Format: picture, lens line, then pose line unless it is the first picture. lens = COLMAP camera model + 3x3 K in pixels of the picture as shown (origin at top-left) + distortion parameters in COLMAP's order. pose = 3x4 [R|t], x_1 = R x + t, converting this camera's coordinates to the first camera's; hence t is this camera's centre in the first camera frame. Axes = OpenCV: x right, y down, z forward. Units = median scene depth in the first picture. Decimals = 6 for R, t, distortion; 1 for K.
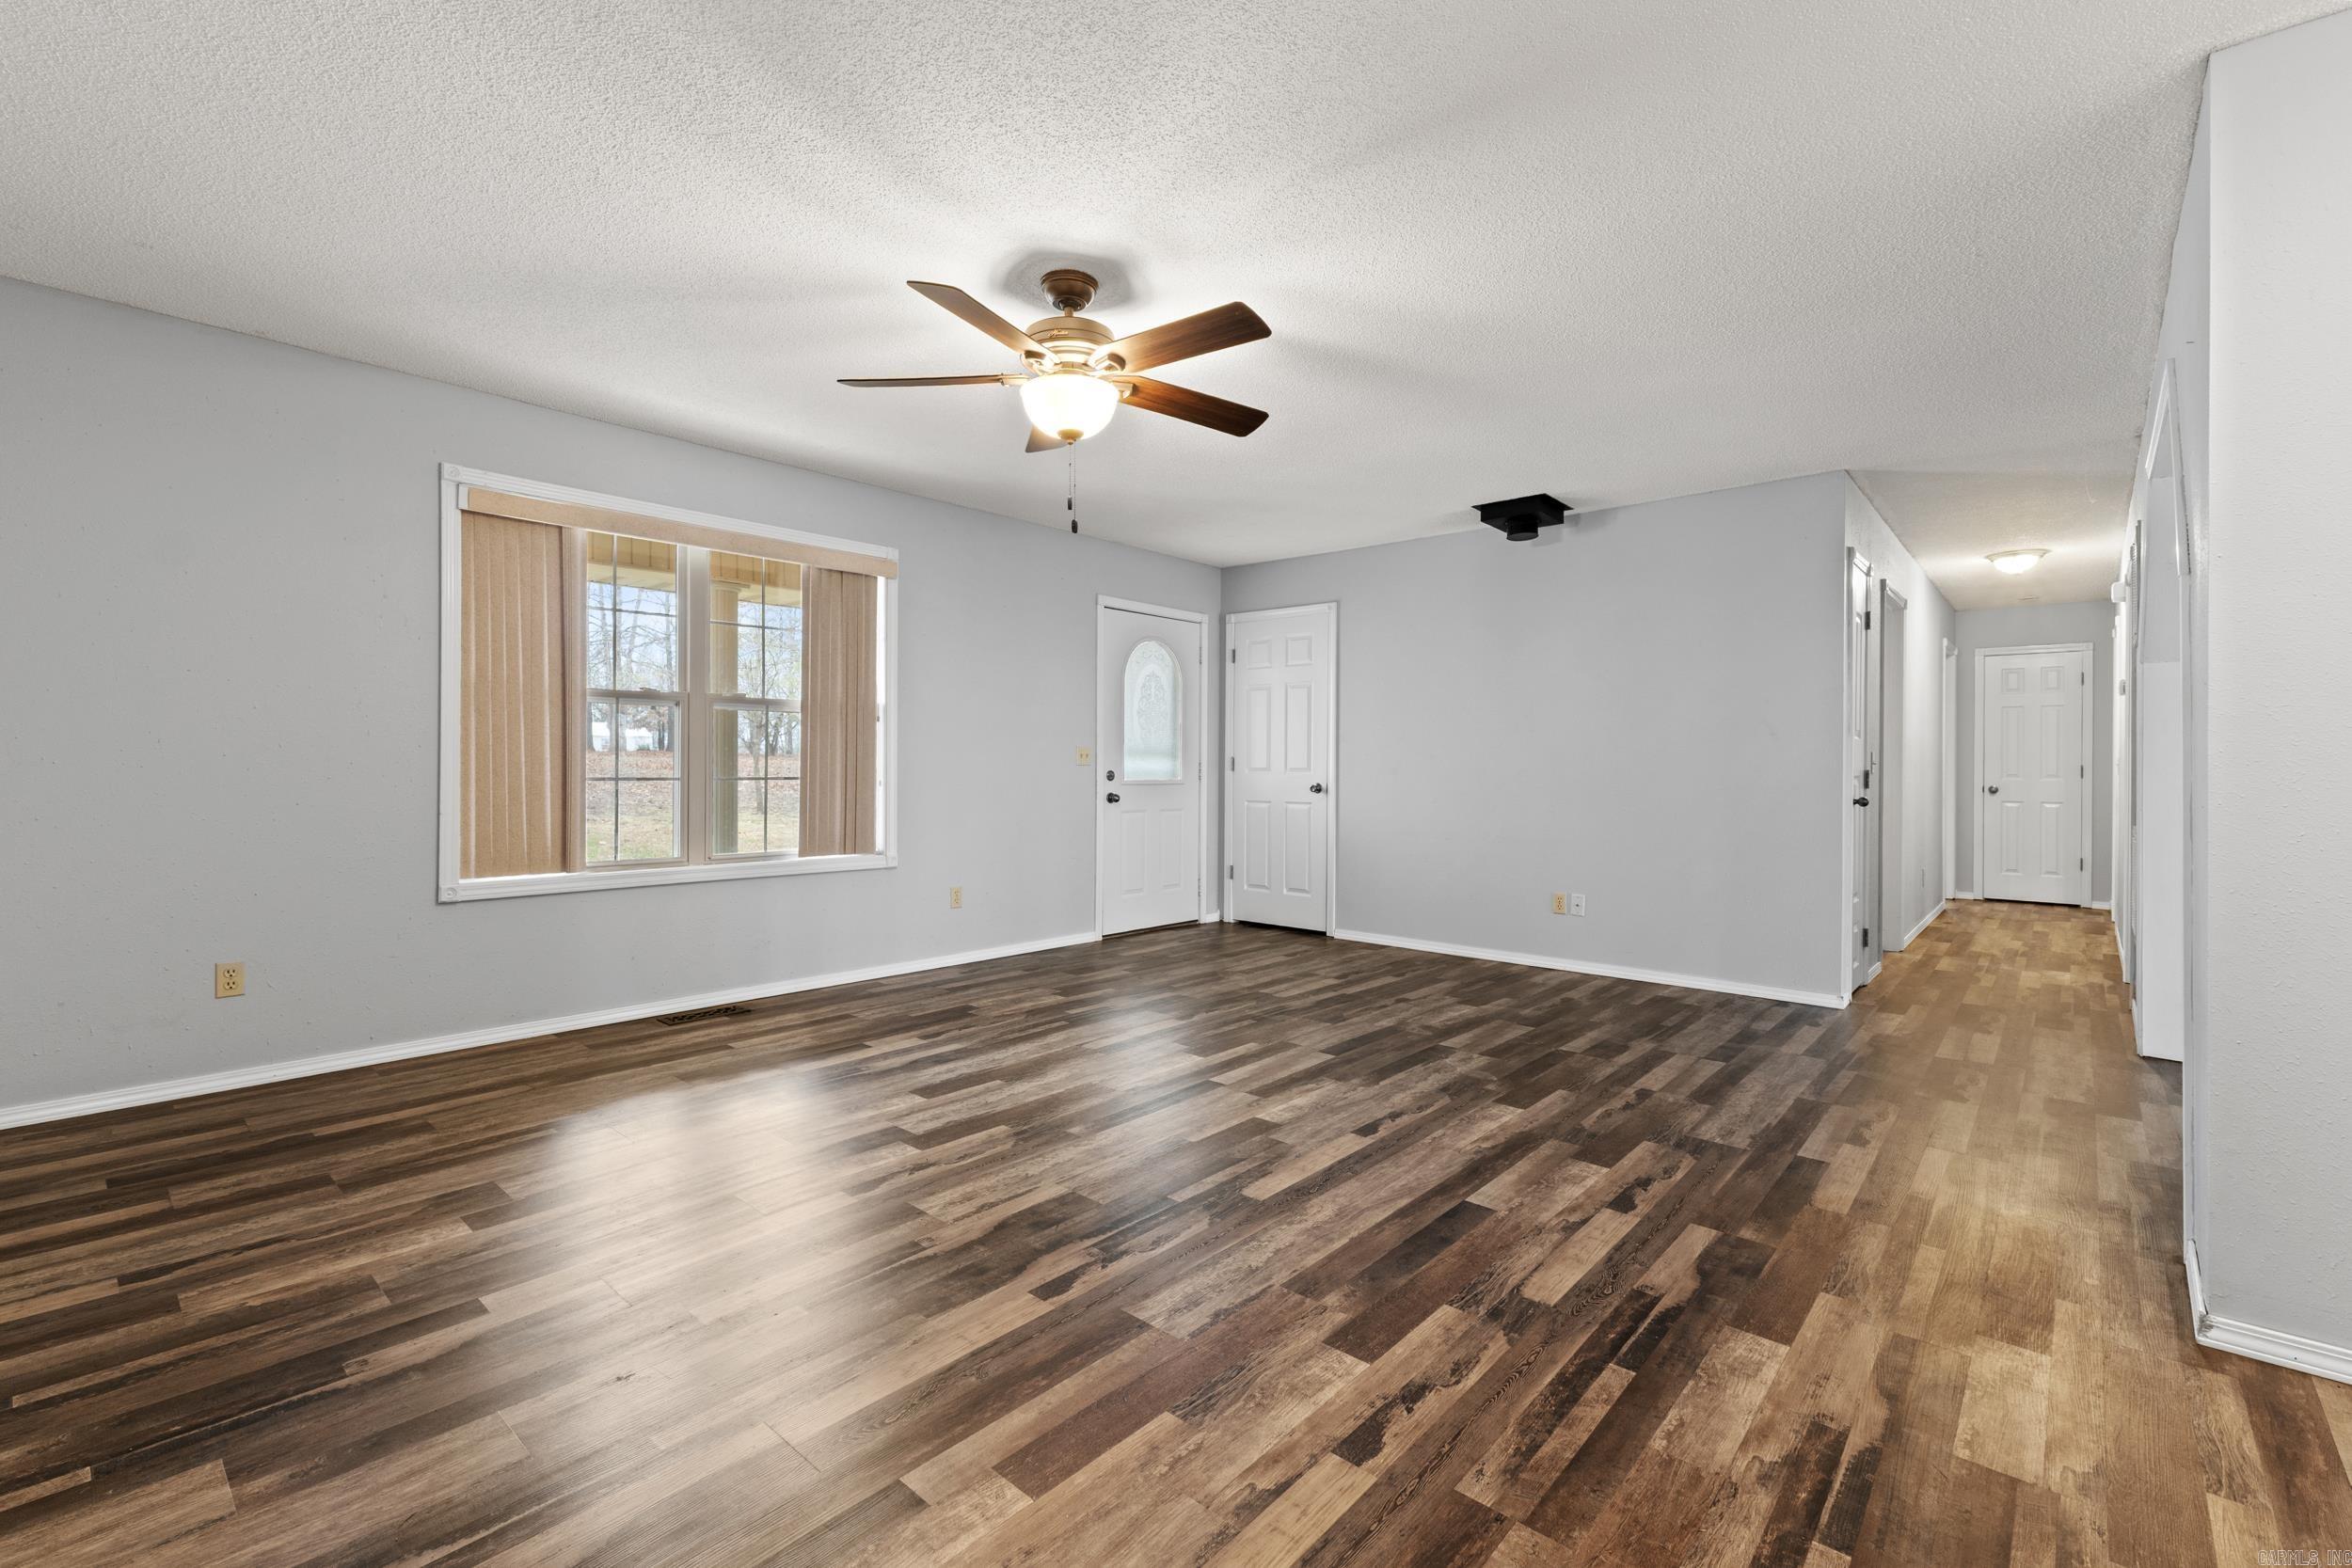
lens RADIAL K [[998.0, 0, 1184.4], [0, 998.0, 789.1], [0, 0, 1]] dist [0.003192, 0.000943]
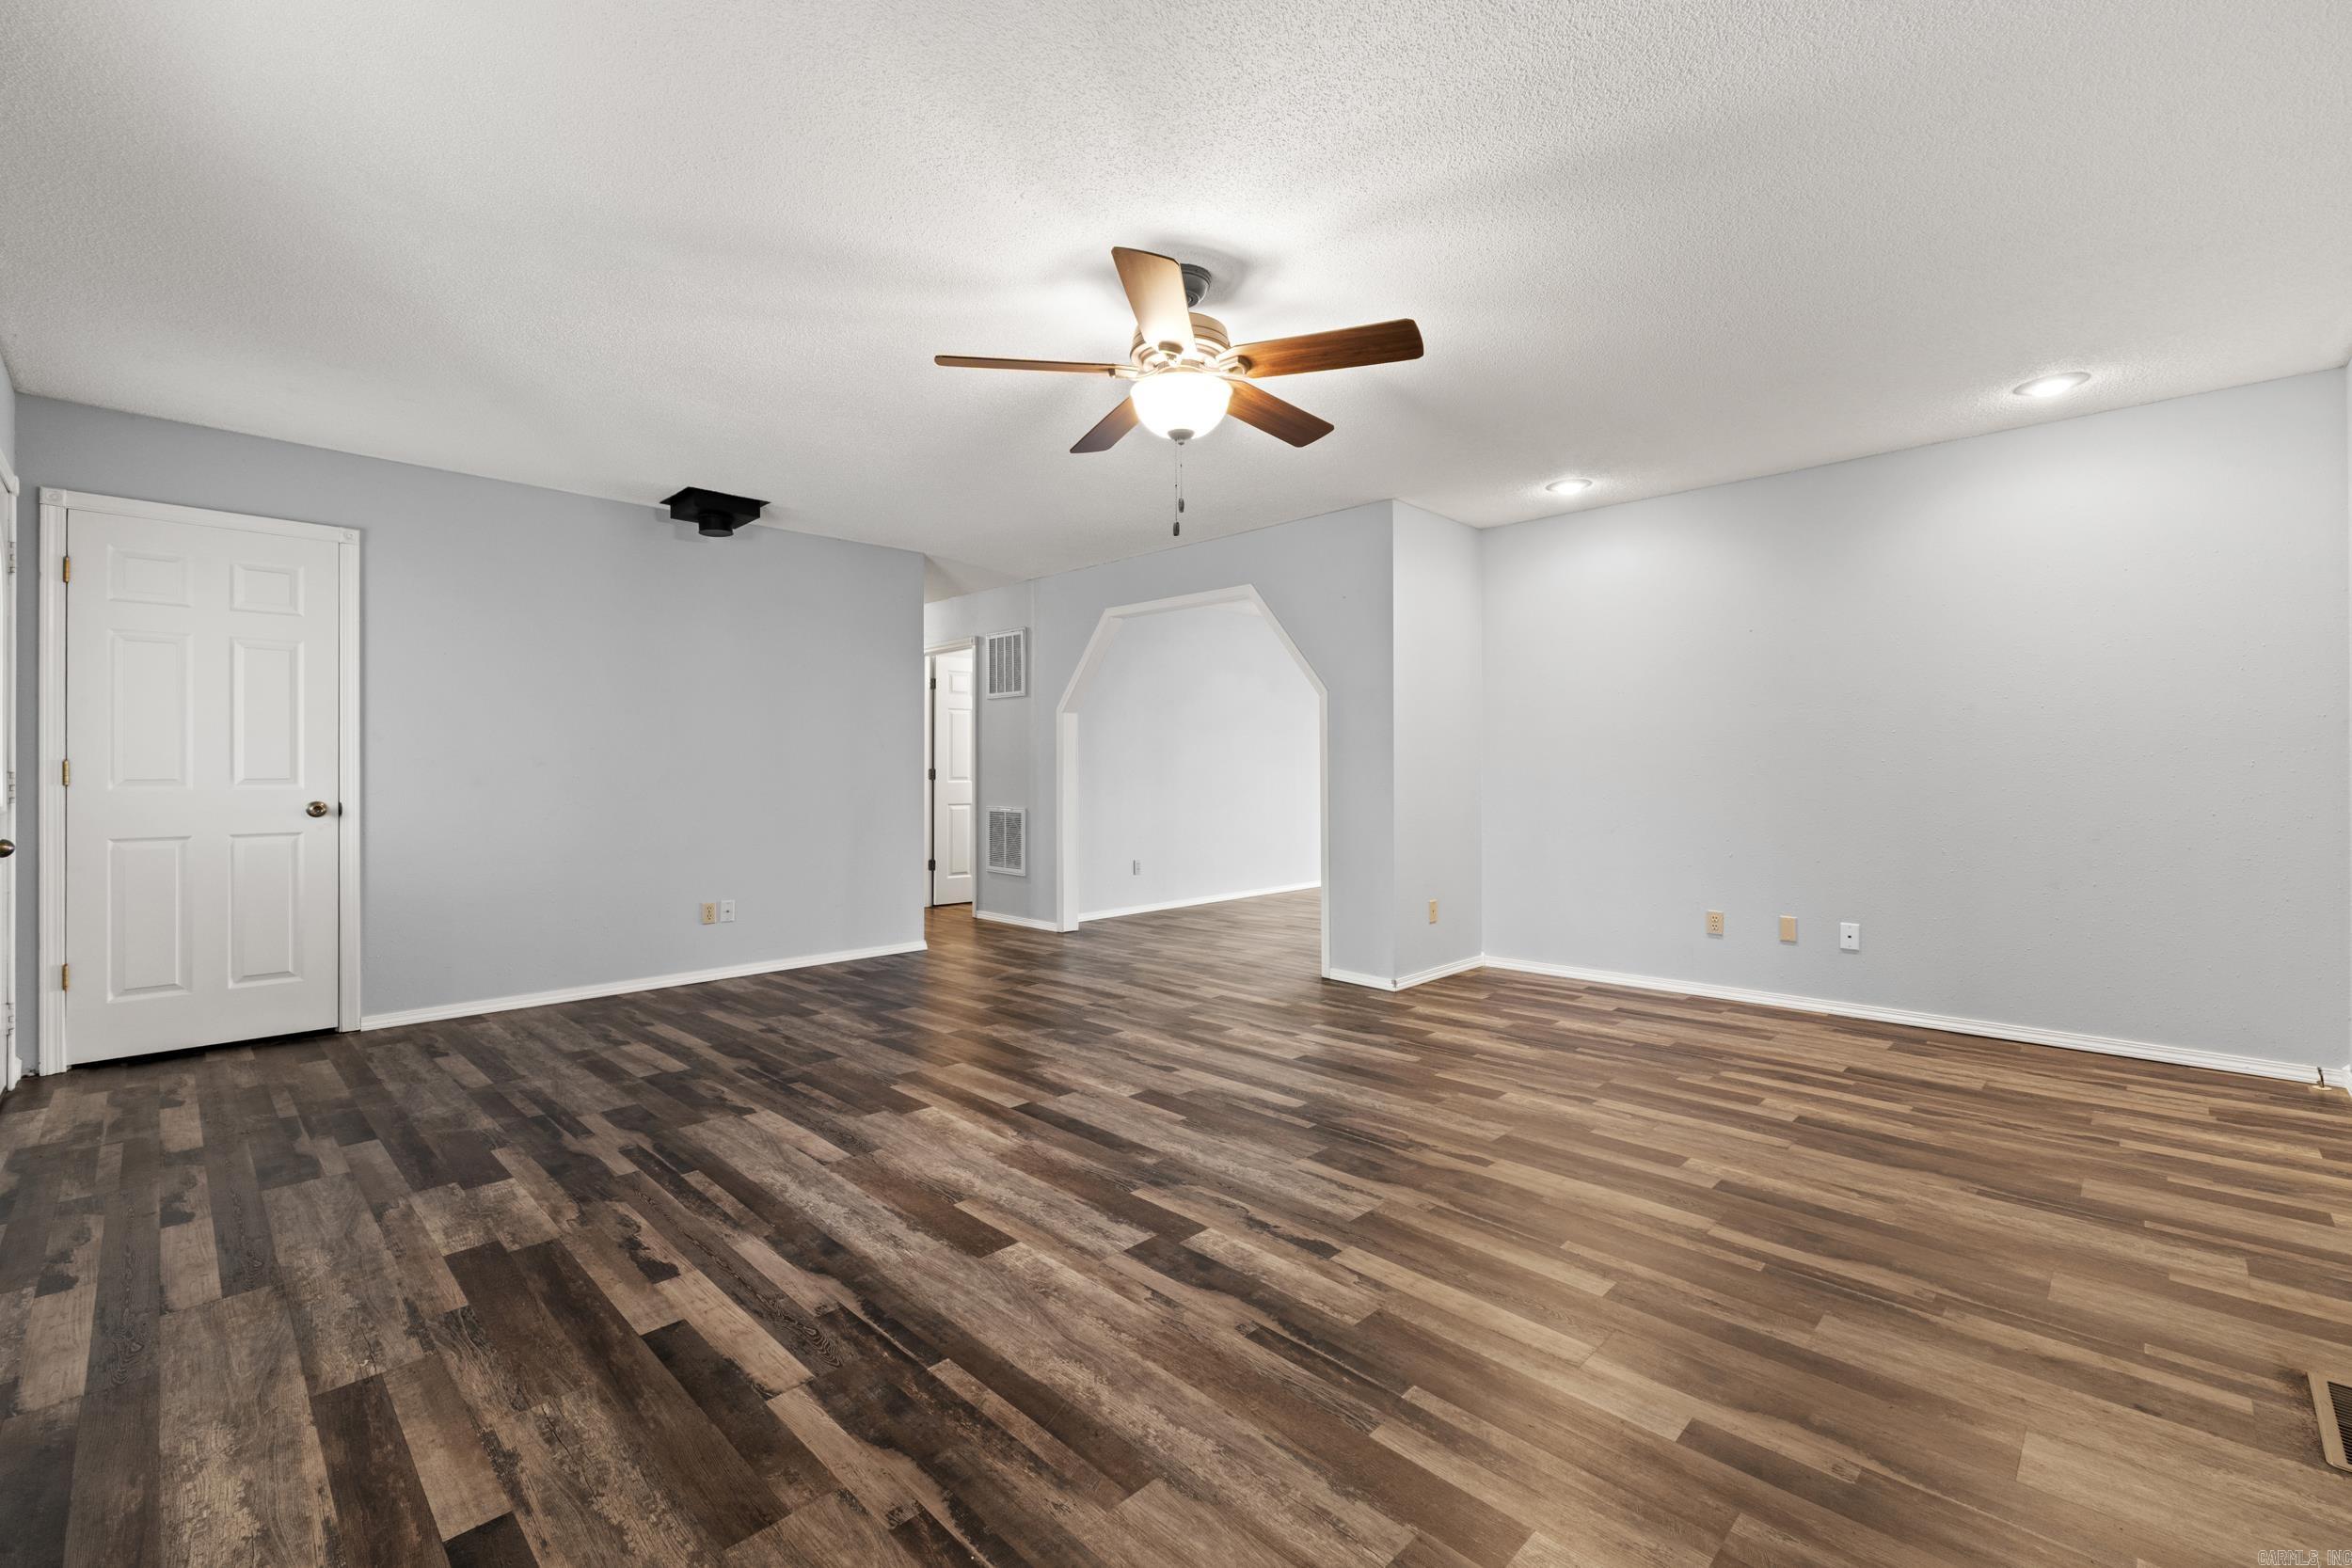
lens RADIAL K [[998.0, 0, 1158.3], [0, 998.0, 776.8], [0, 0, 1]] dist [0.003192, 0.000943]
pose [[0.072279, -0.010278, 0.997332, -0.933837], [0.027070, 0.999599, 0.008340, -0.023978], [-0.997017, 0.026395, 0.072528, 0.819831]]
